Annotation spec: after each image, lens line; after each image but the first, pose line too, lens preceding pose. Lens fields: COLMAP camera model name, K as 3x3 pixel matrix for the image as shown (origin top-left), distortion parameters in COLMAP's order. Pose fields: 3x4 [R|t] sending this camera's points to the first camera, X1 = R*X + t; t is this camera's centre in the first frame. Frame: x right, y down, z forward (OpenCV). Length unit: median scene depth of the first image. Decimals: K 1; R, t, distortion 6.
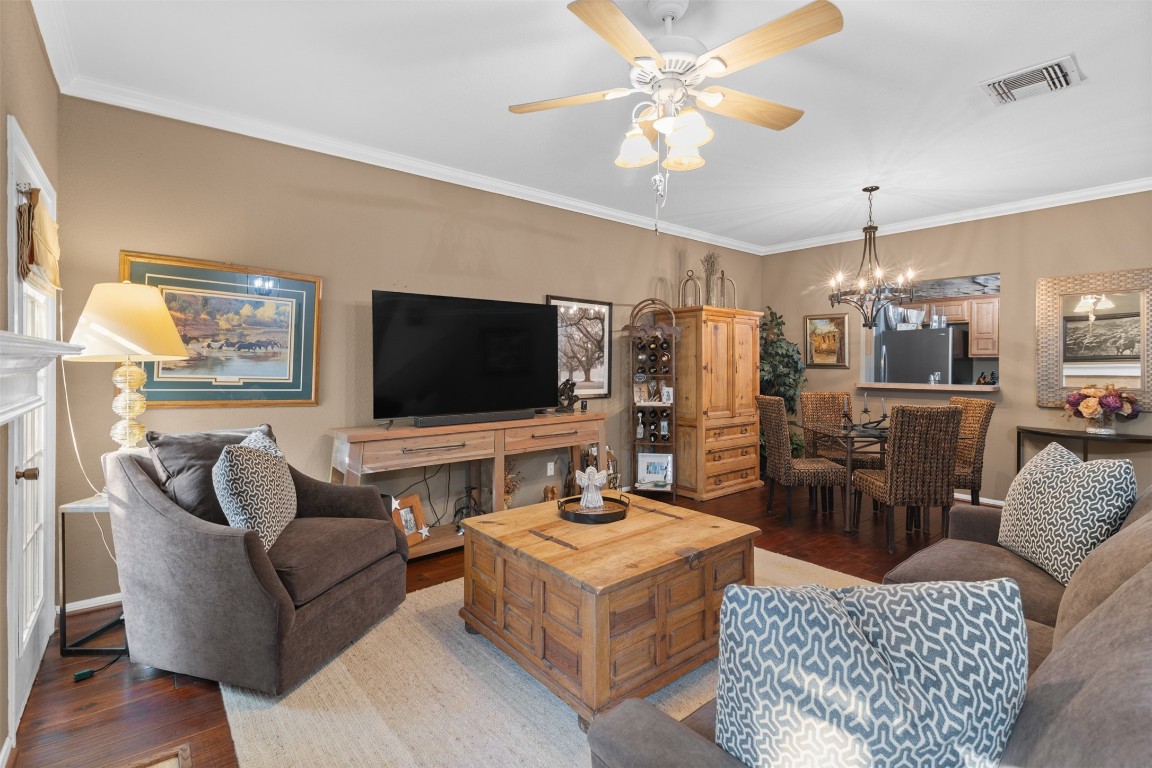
lens RADIAL K [[524.0, 0, 557.9], [0, 524.0, 360.4], [0, 0, 1]] dist [0.001500, 0.000018]
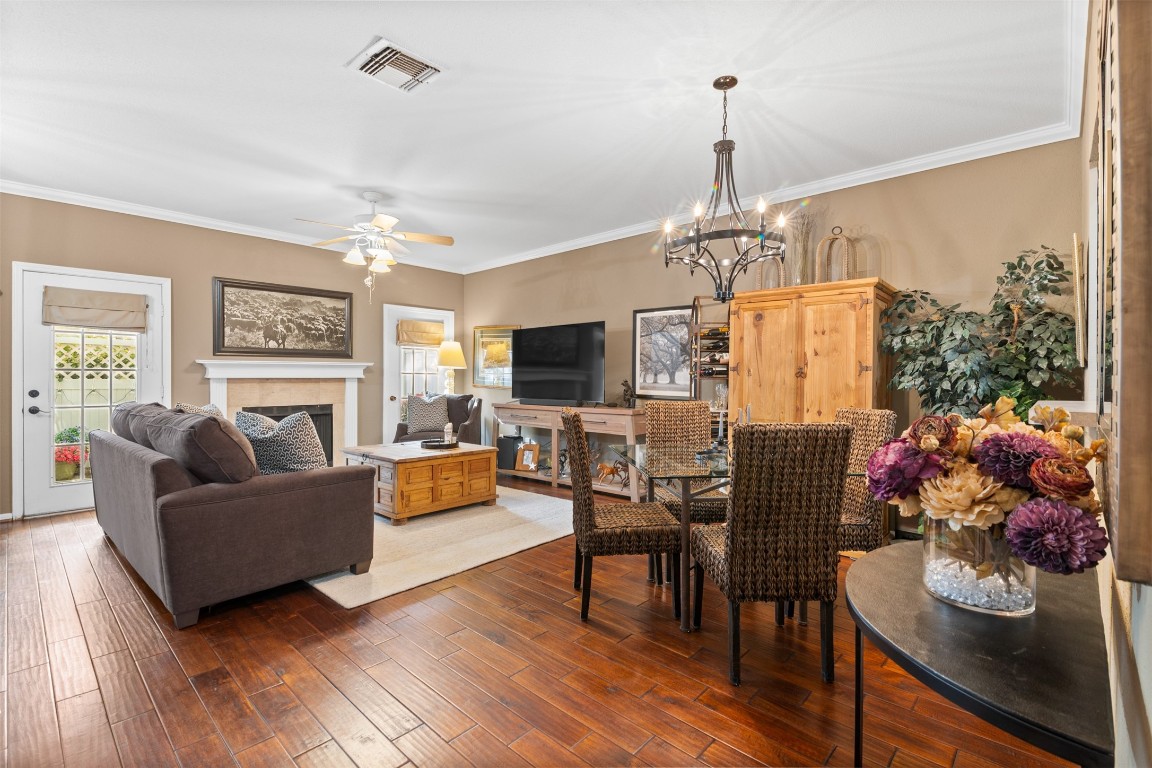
lens RADIAL K [[524.0, 0, 574.6], [0, 524.0, 383.2], [0, 0, 1]] dist [0.001500, 0.000018]
pose [[0.146887, 0.009225, -0.989110, 1.077123], [0.002948, 0.999948, 0.009764, 0.027822], [0.989149, -0.004350, 0.146852, 0.649076]]
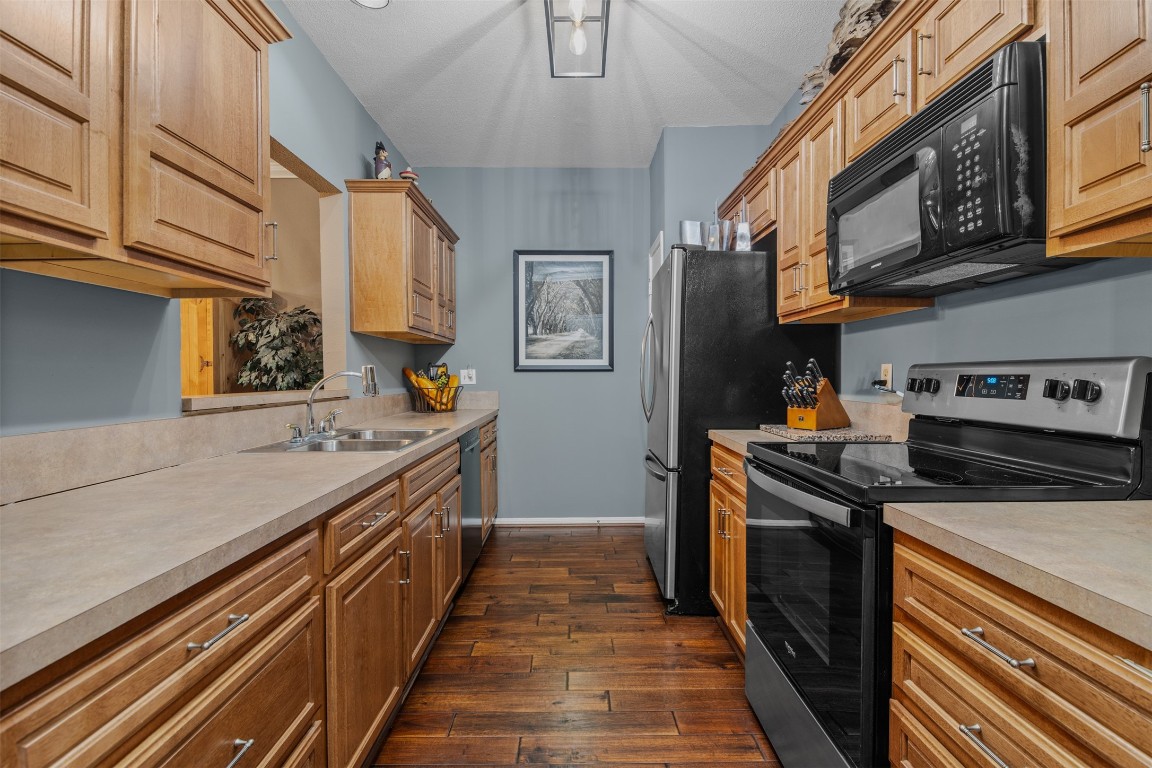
lens RADIAL K [[524.0, 0, 576.1], [0, 524.0, 378.5], [0, 0, 1]] dist [0.001500, 0.000018]
pose [[0.785807, -0.001195, -0.618471, 1.253668], [0.006436, 0.999960, 0.006246, 0.035299], [0.618439, -0.008889, 0.785783, 0.889876]]
